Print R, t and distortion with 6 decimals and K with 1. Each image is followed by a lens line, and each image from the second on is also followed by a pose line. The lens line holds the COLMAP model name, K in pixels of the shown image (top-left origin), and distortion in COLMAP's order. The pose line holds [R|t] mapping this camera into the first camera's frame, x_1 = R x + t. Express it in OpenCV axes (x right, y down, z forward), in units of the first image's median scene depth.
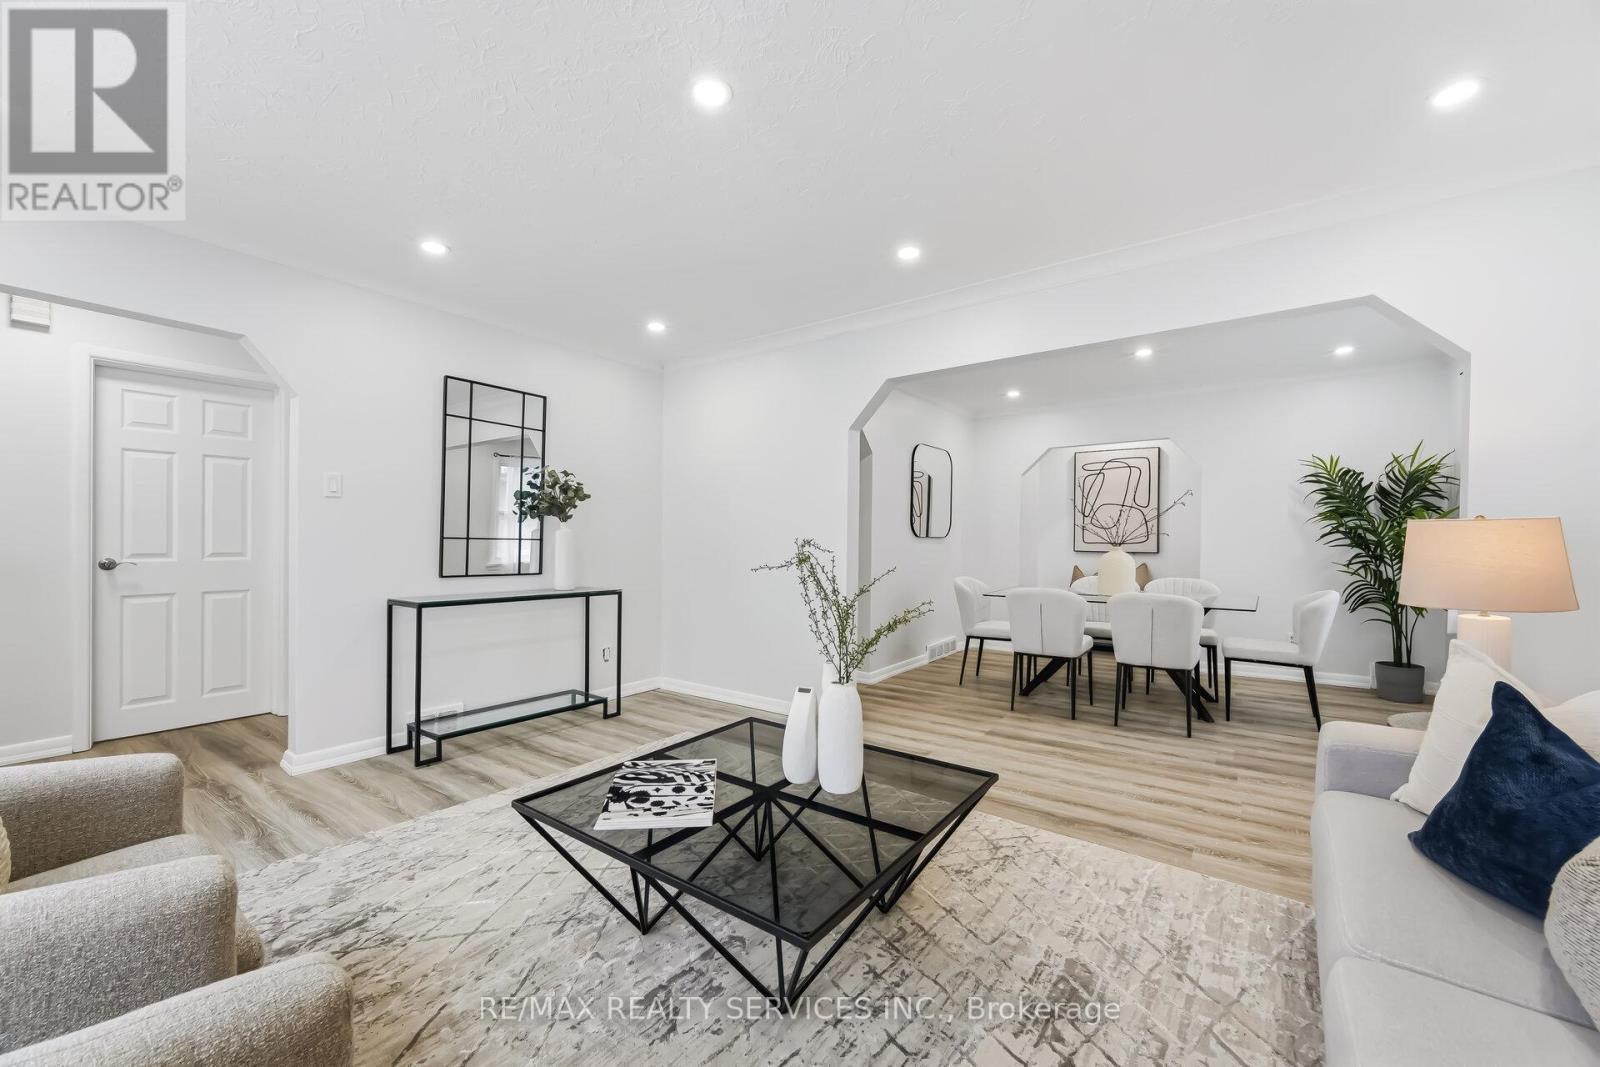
lens RADIAL K [[643.3, 0, 797.7], [0, 643.3, 545.2], [0, 0, 1]] dist [-0.001192, -0.000237]
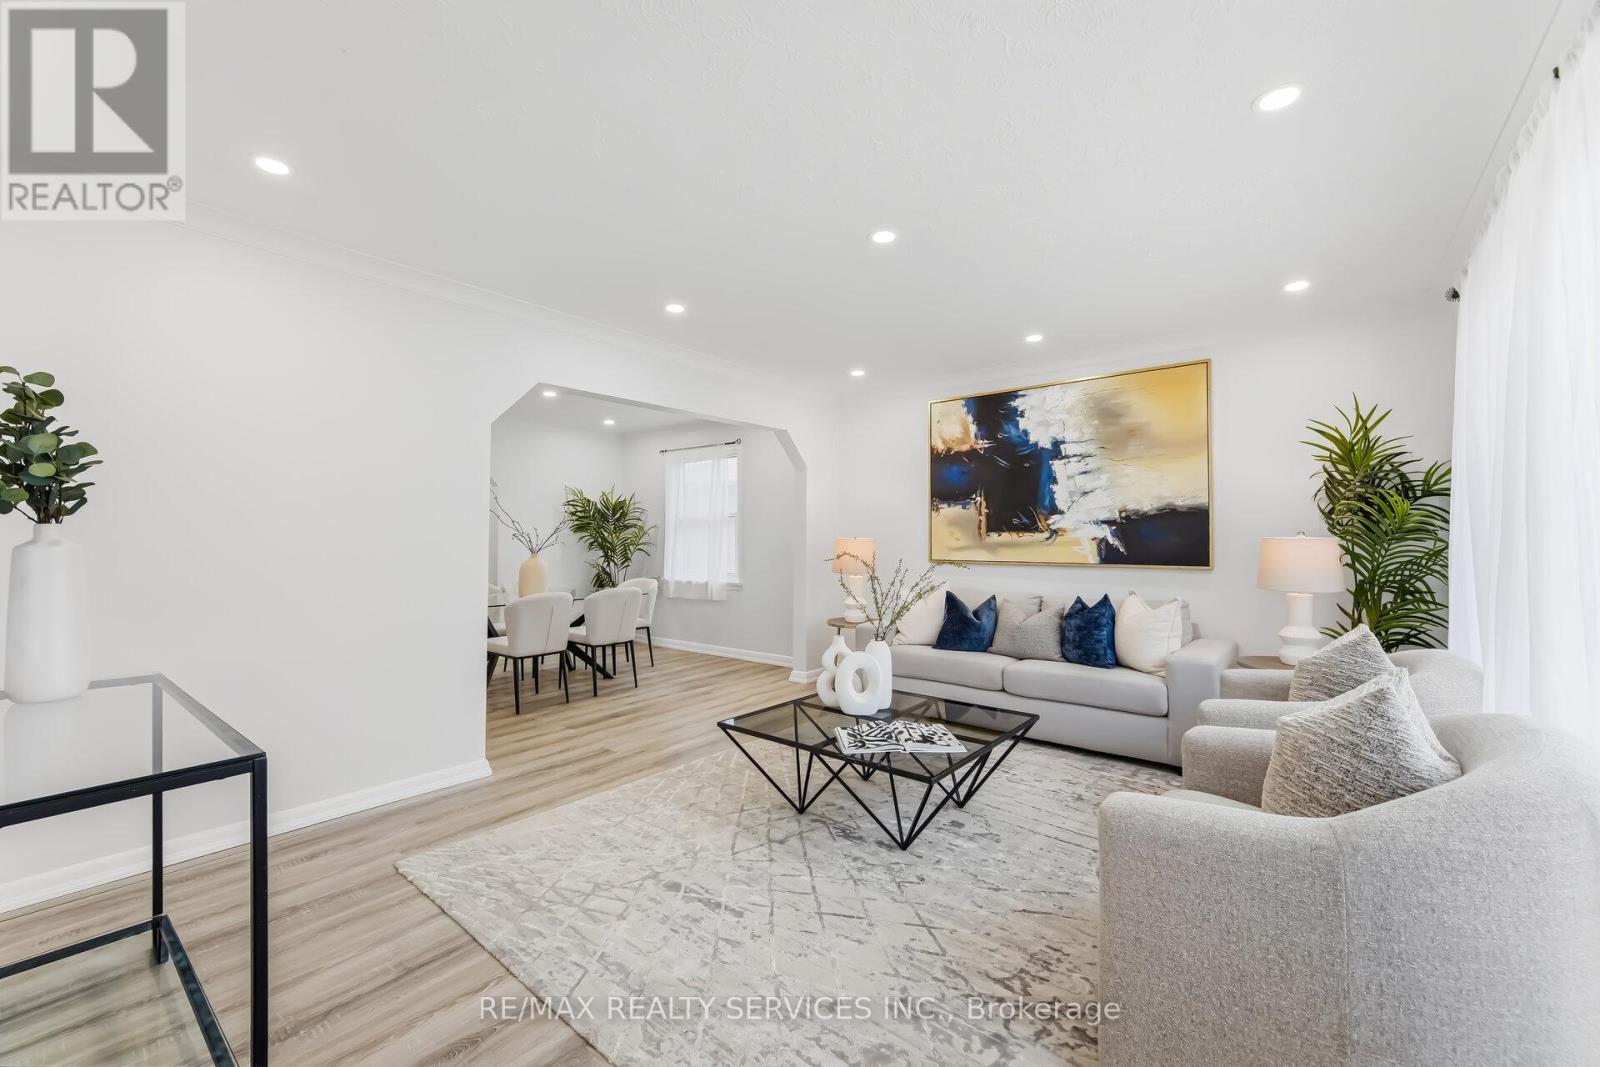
lens RADIAL K [[643.3, 0, 797.7], [0, 643.3, 545.2], [0, 0, 1]] dist [-0.001192, -0.000237]
pose [[0.047480, -0.009488, 0.998827, -0.832693], [0.018708, 0.999788, 0.008607, -0.019666], [-0.998697, 0.018277, 0.047648, 0.612236]]
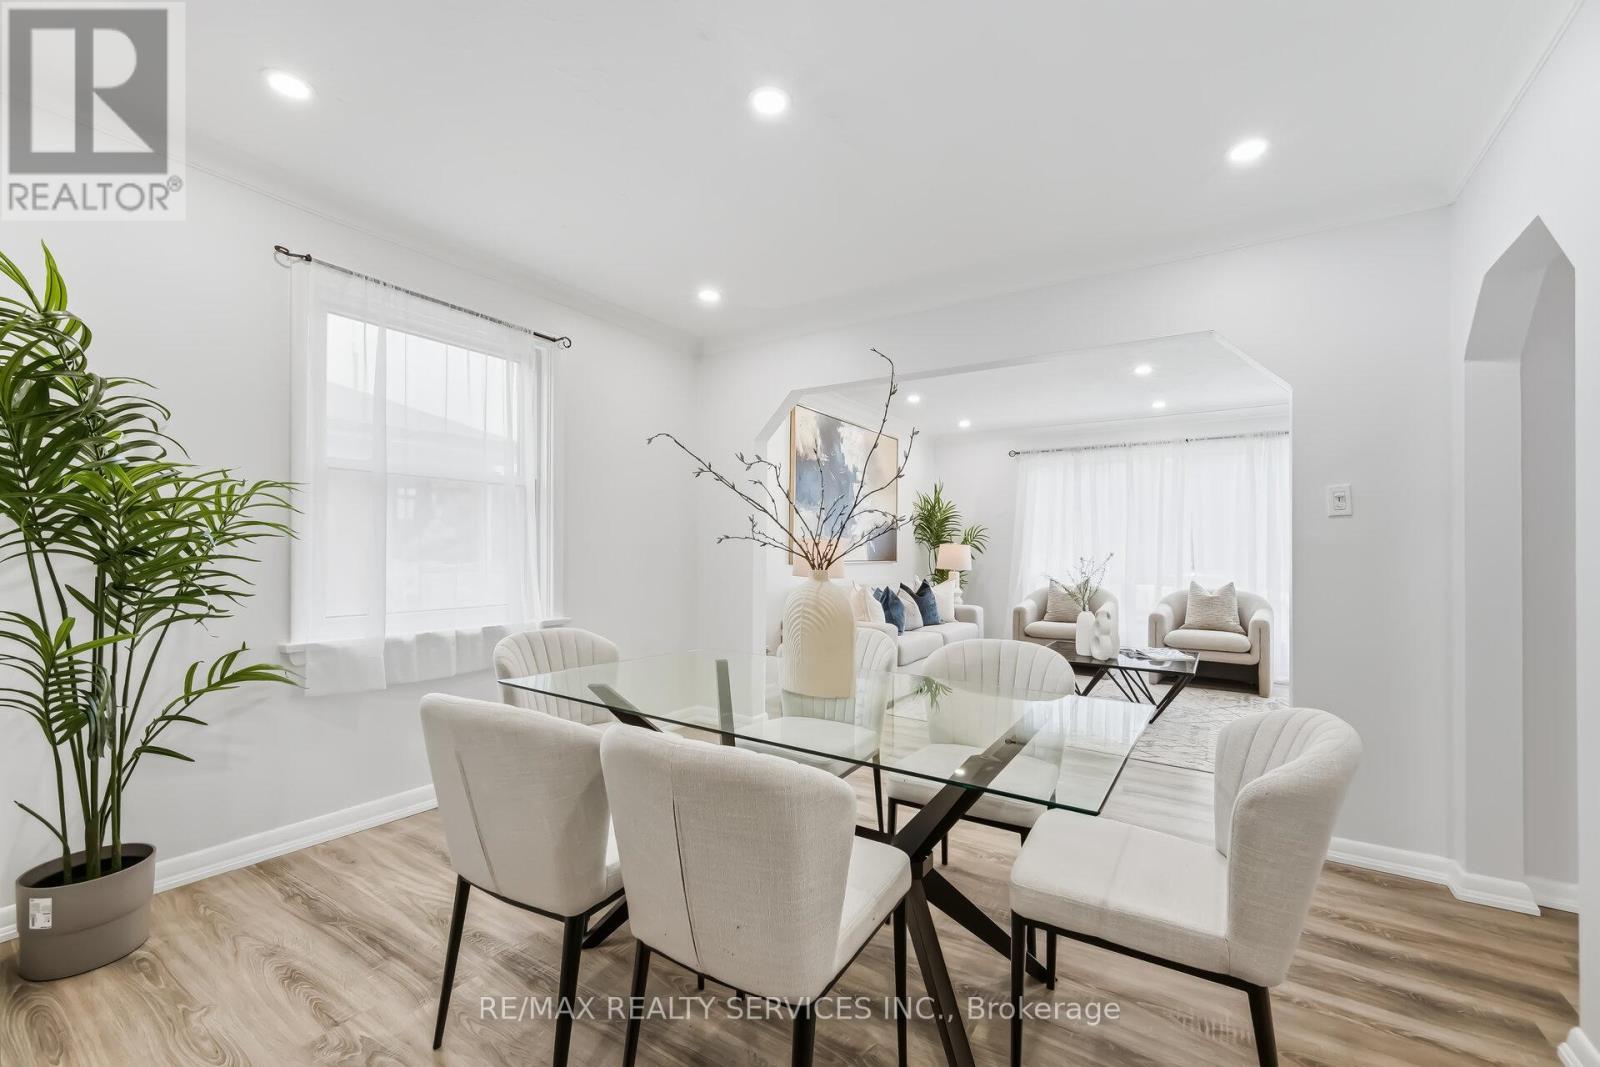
lens RADIAL K [[643.3, 0, 797.7], [0, 643.3, 545.2], [0, 0, 1]] dist [-0.001192, -0.000237]
pose [[-0.998503, -0.014518, -0.052737, 0.685231], [-0.015209, 0.999803, 0.012730, -0.024385], [0.052541, 0.013513, -0.998527, 1.808568]]
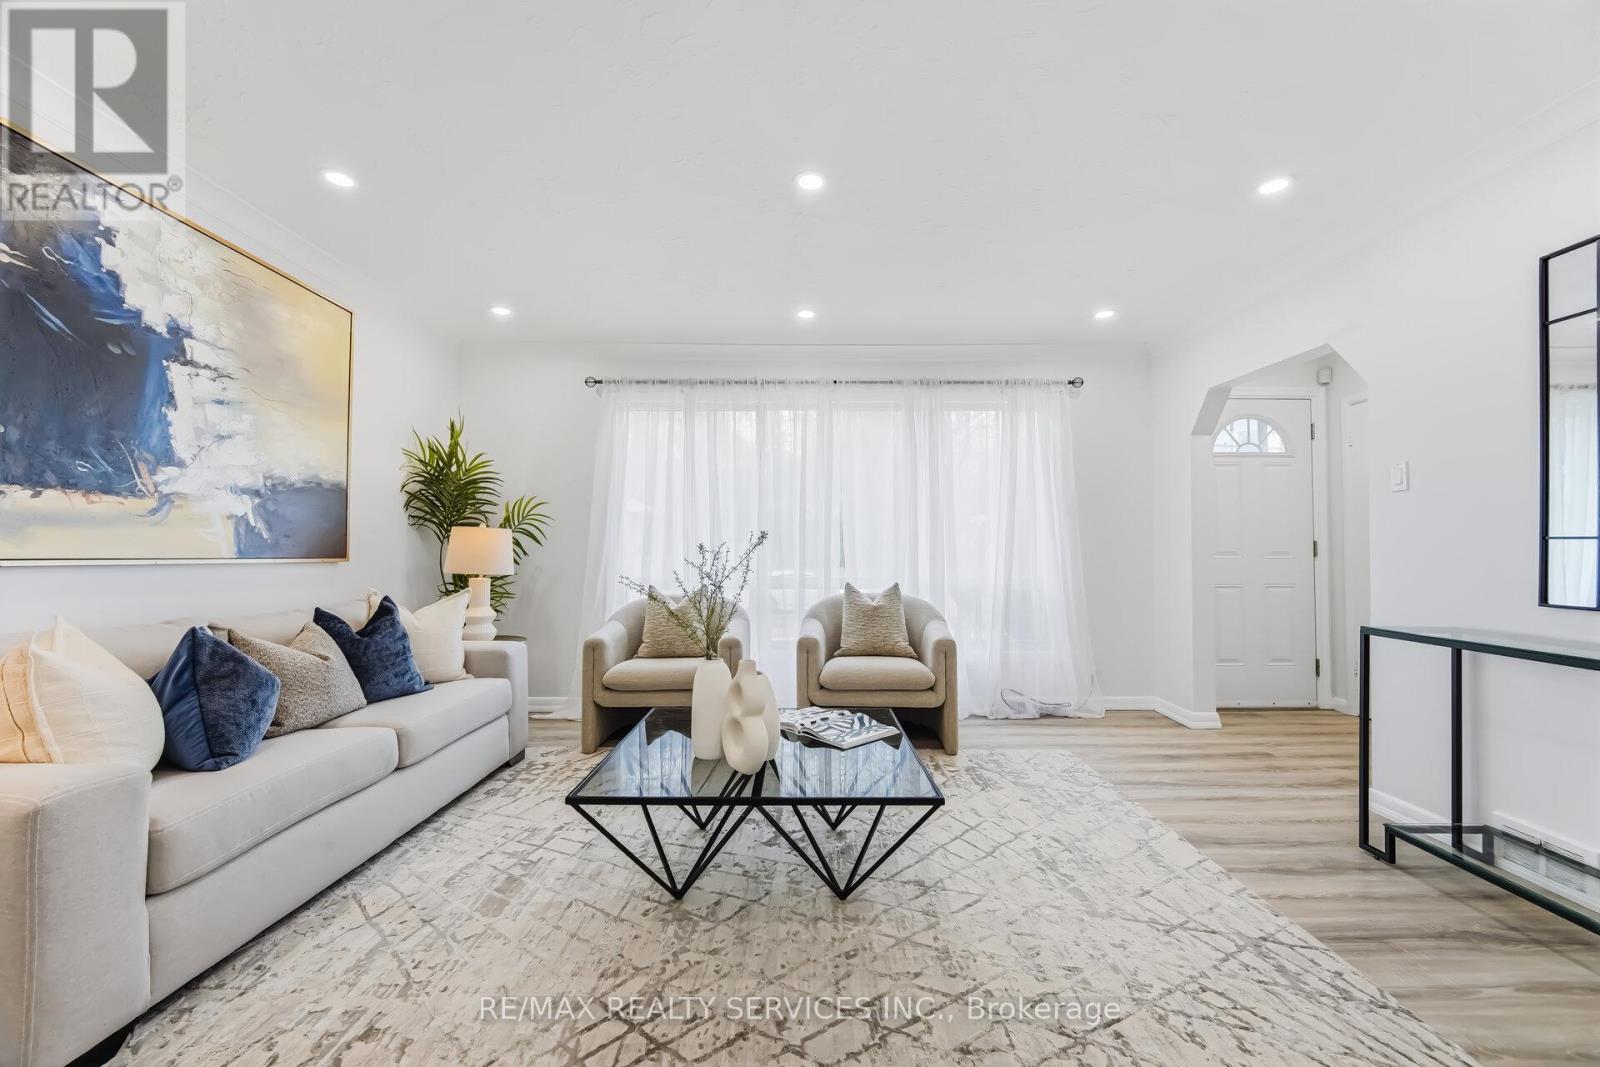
lens RADIAL K [[643.3, 0, 797.7], [0, 643.3, 545.2], [0, 0, 1]] dist [-0.001192, -0.000237]
pose [[-0.803936, -0.016533, -0.594486, 0.329101], [-0.019012, 0.999817, -0.002096, 0.010765], [0.594412, 0.009617, -0.804103, 1.076956]]
